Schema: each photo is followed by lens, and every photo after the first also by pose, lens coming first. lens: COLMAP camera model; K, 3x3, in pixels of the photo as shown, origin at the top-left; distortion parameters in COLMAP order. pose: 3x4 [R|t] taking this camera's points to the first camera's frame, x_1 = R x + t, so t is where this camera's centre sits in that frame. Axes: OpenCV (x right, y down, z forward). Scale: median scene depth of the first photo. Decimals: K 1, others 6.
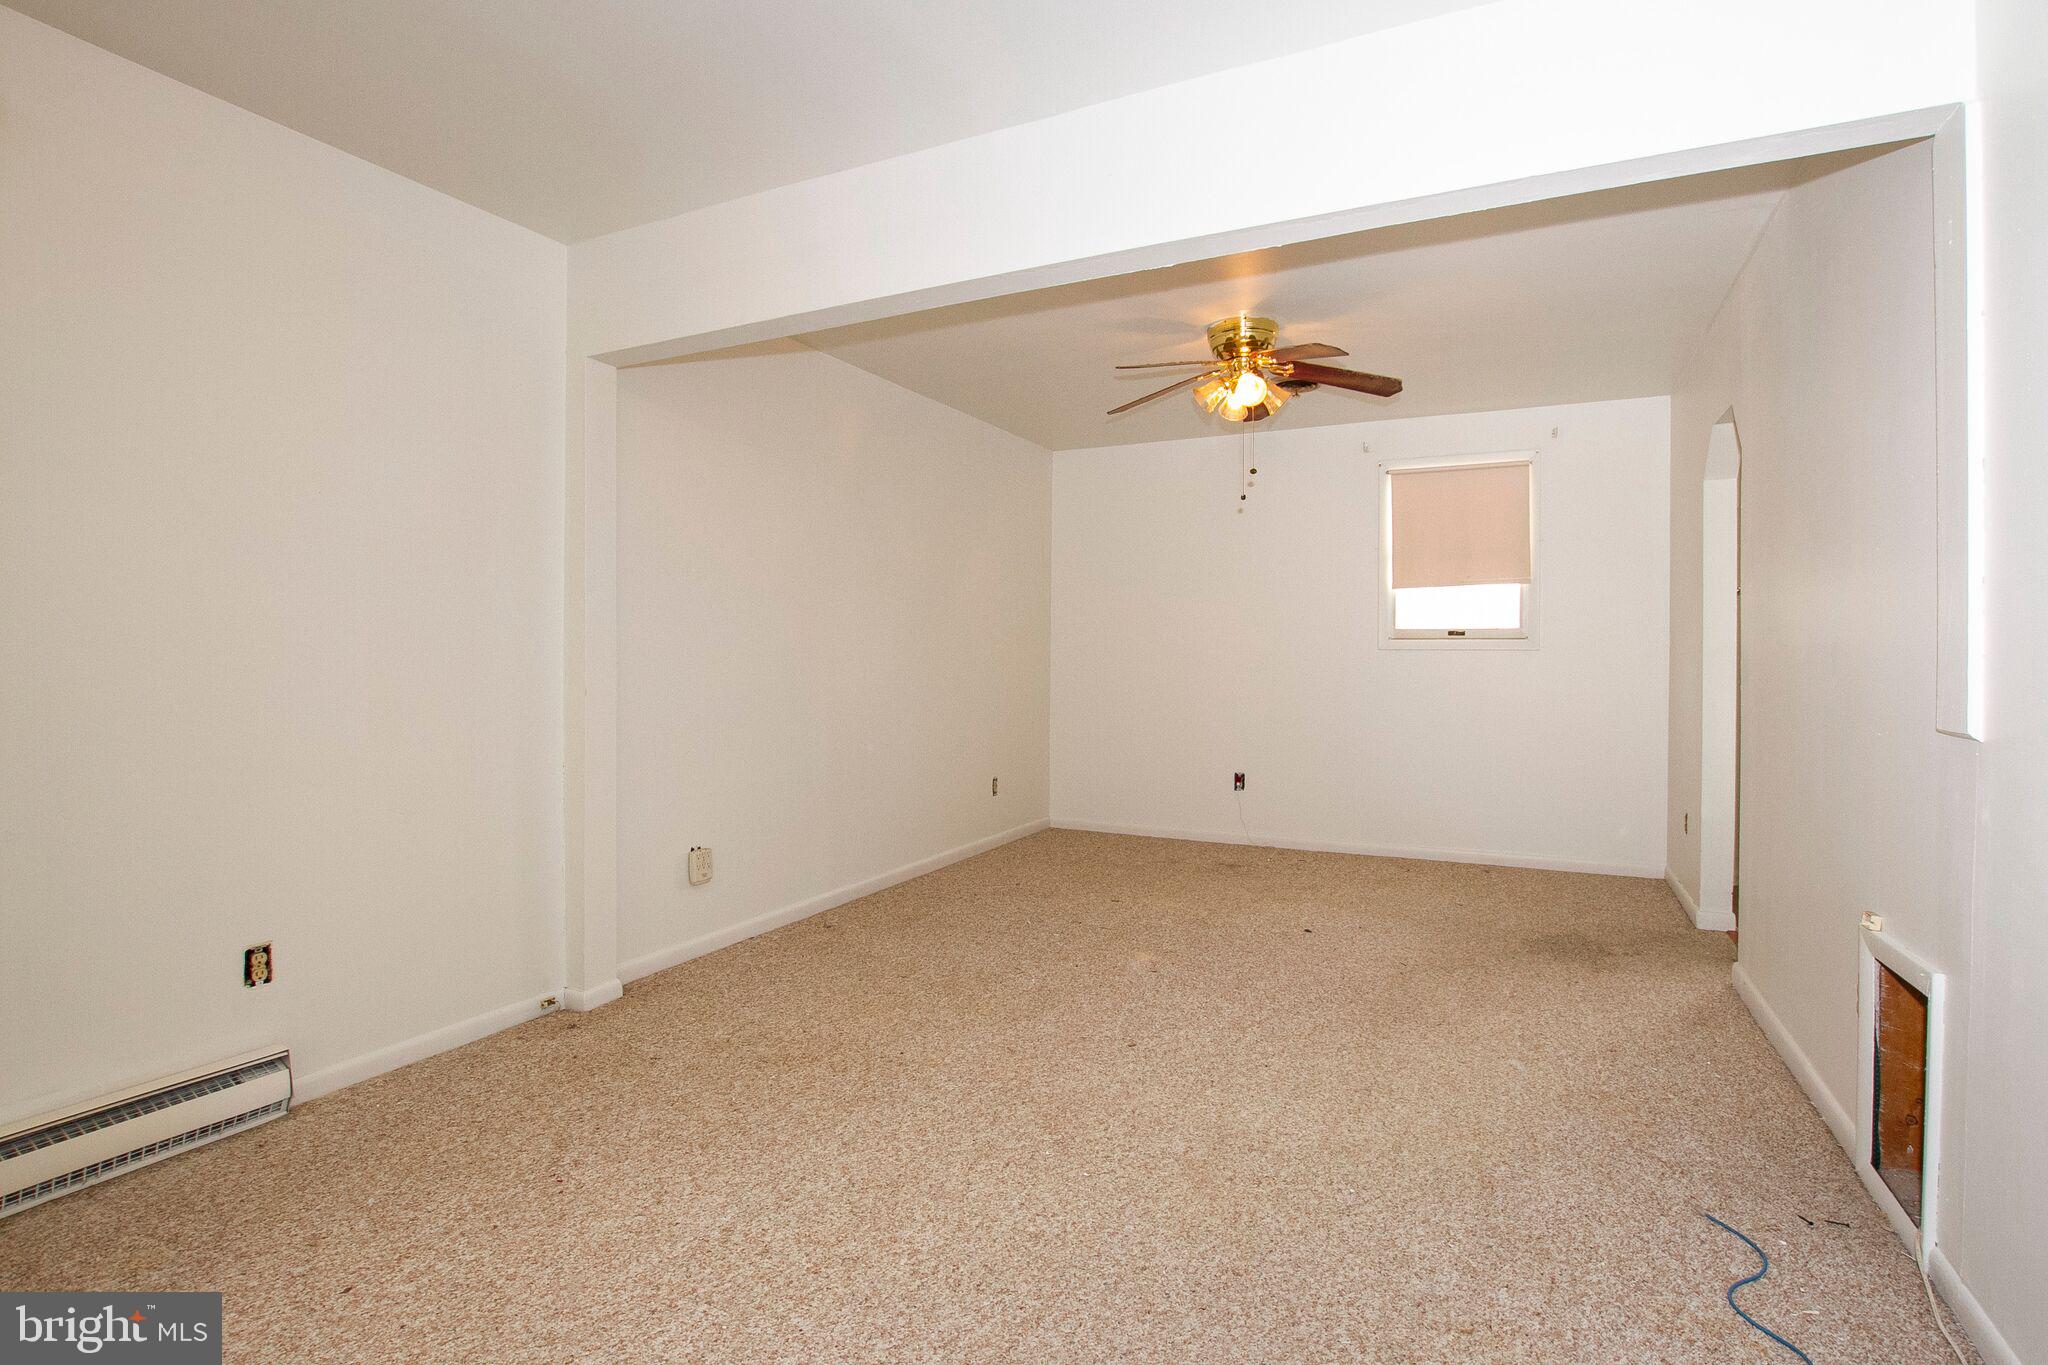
lens RADIAL K [[968.3, 0, 1024.0], [0, 968.3, 682.5], [0, 0, 1]] dist [-0.028261, 0.000377]
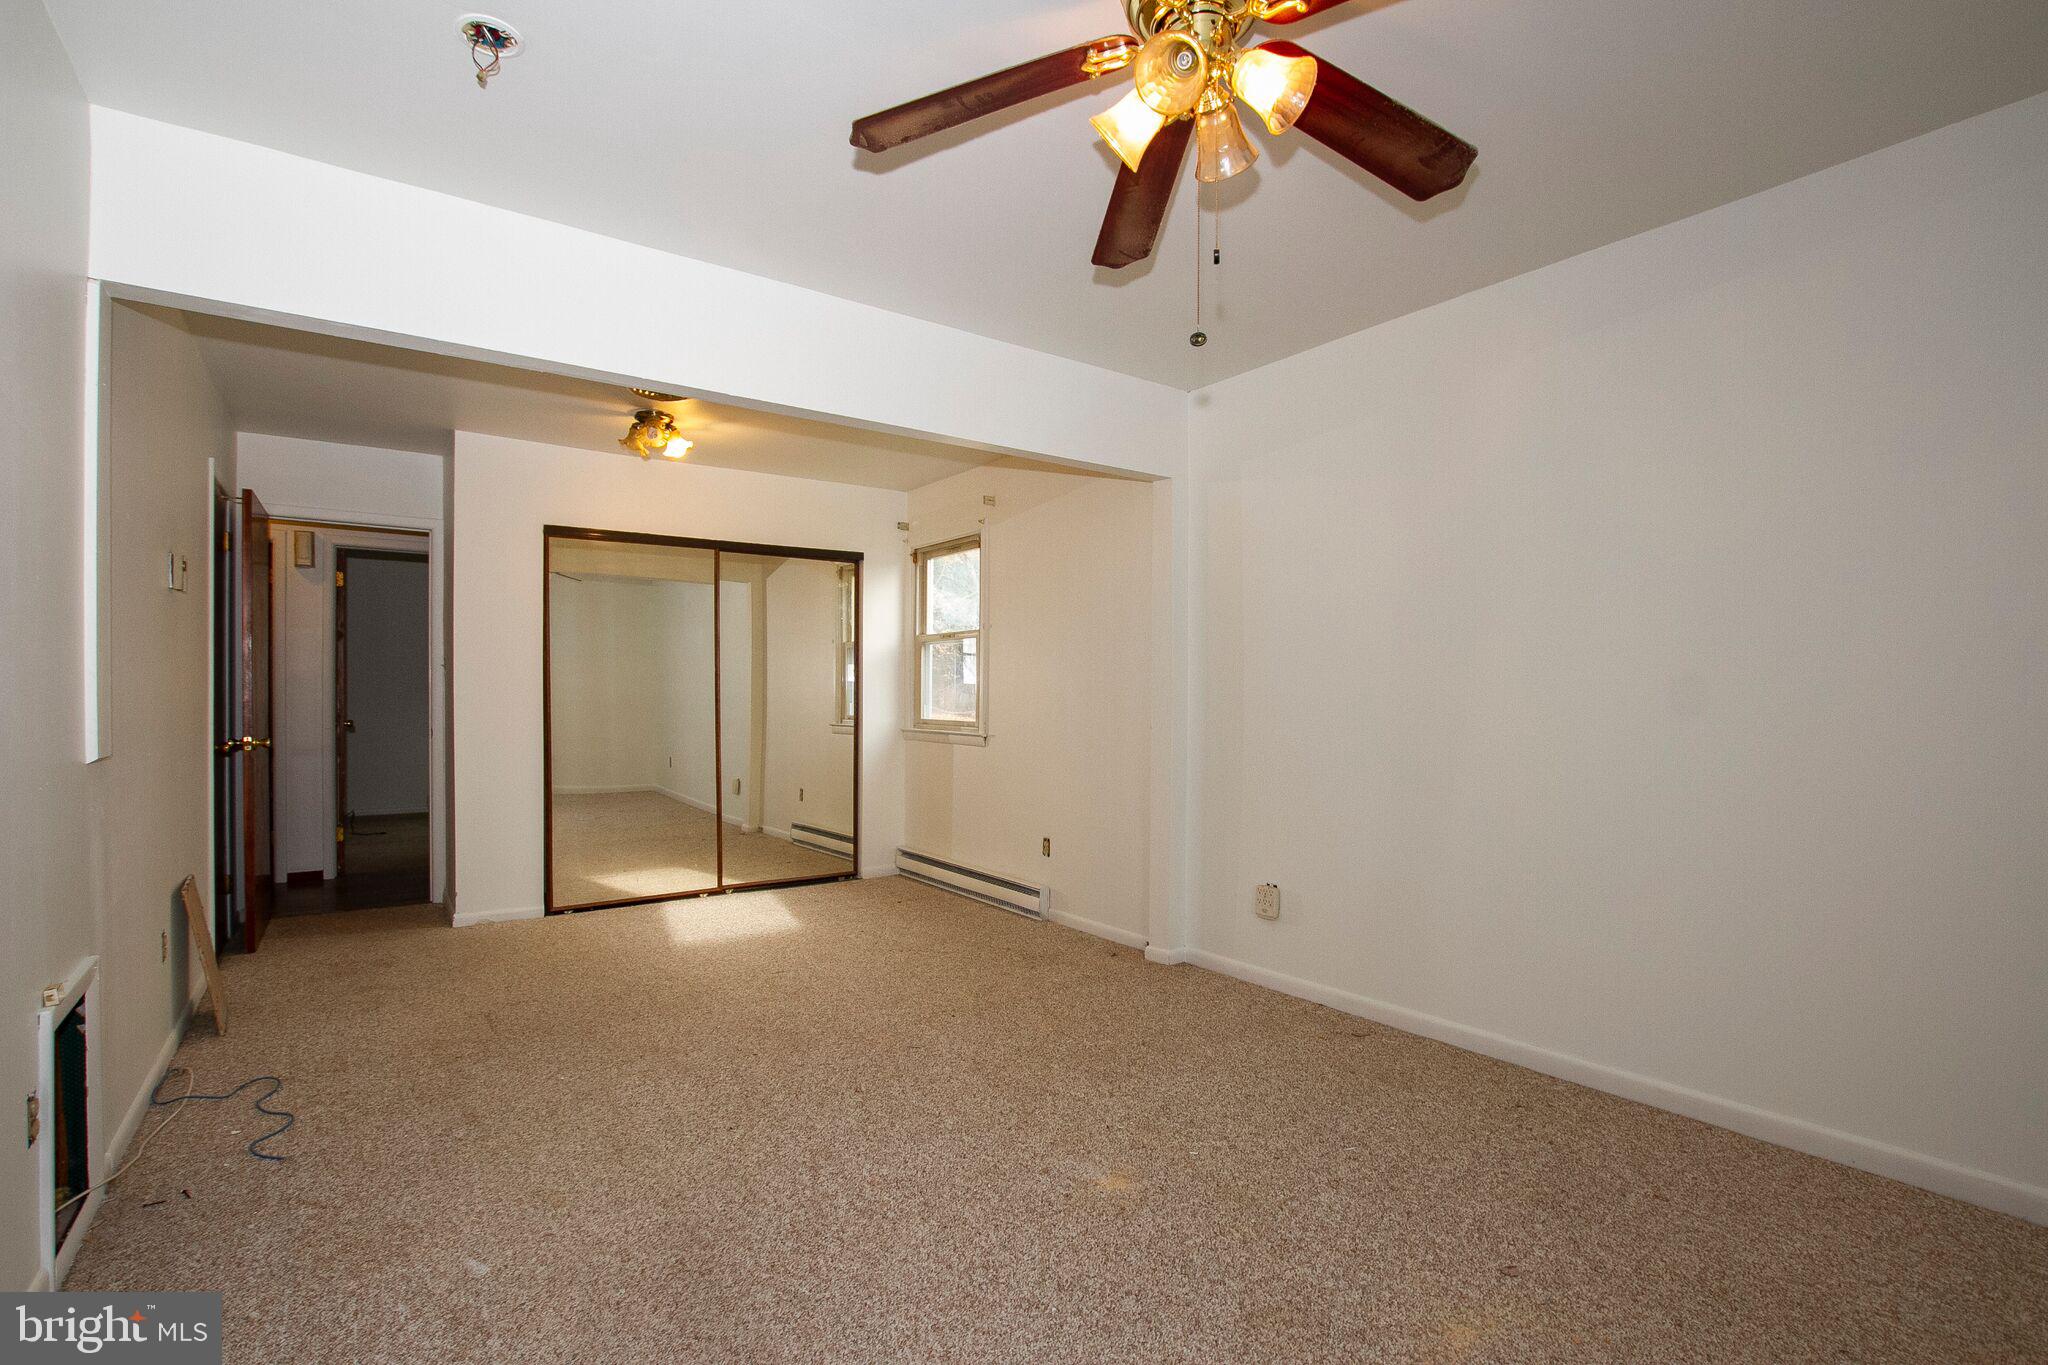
lens RADIAL K [[968.3, 0, 1024.0], [0, 968.3, 682.5], [0, 0, 1]] dist [-0.028261, 0.000377]
pose [[-0.466332, -0.016172, -0.884462, 0.976880], [-0.026091, 0.999649, -0.004522, -0.045941], [0.884225, 0.020968, -0.466591, 1.713522]]
